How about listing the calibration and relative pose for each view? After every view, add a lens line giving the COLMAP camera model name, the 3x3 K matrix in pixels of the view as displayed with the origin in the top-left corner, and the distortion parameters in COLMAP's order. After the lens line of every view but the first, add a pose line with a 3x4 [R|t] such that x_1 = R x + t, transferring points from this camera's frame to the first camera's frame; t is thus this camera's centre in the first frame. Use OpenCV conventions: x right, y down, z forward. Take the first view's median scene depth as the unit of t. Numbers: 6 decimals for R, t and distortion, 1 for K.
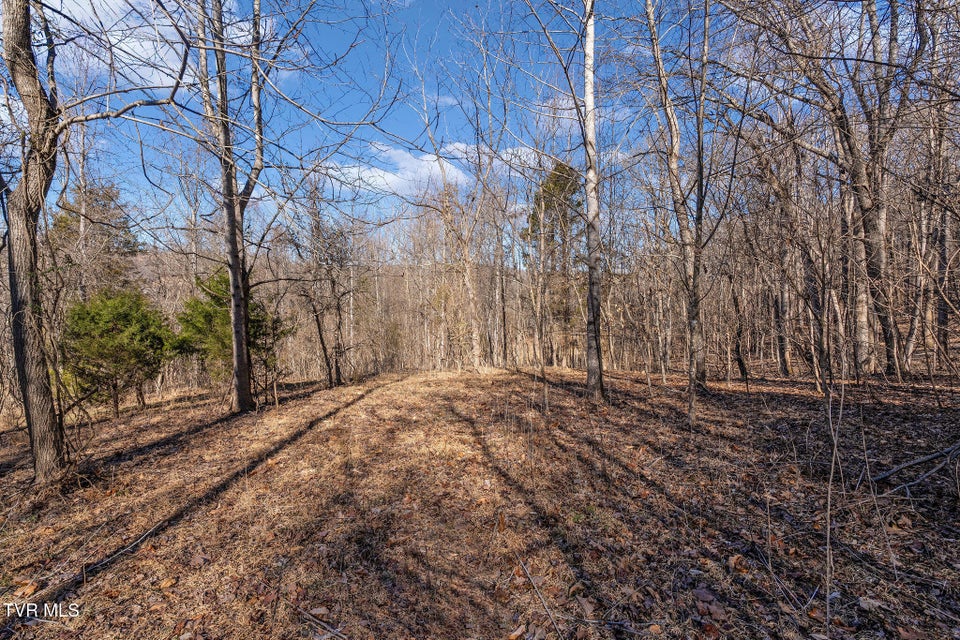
lens RADIAL K [[440.9, 0, 480.0], [0, 440.9, 320.0], [0, 0, 1]] dist [-0.000361, -0.000574]
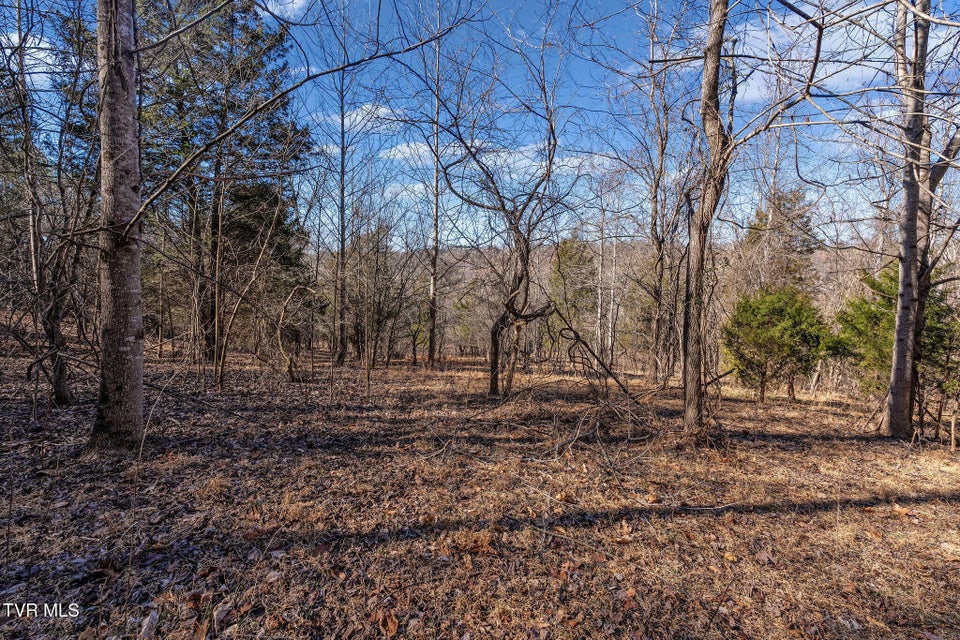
lens RADIAL K [[440.9, 0, 480.0], [0, 440.9, 320.0], [0, 0, 1]] dist [-0.000361, -0.000574]
pose [[0.160124, 0.083952, -0.983520, 0.138838], [-0.076439, 0.994439, 0.072439, -0.010277], [0.984133, 0.063580, 0.165651, 0.114237]]
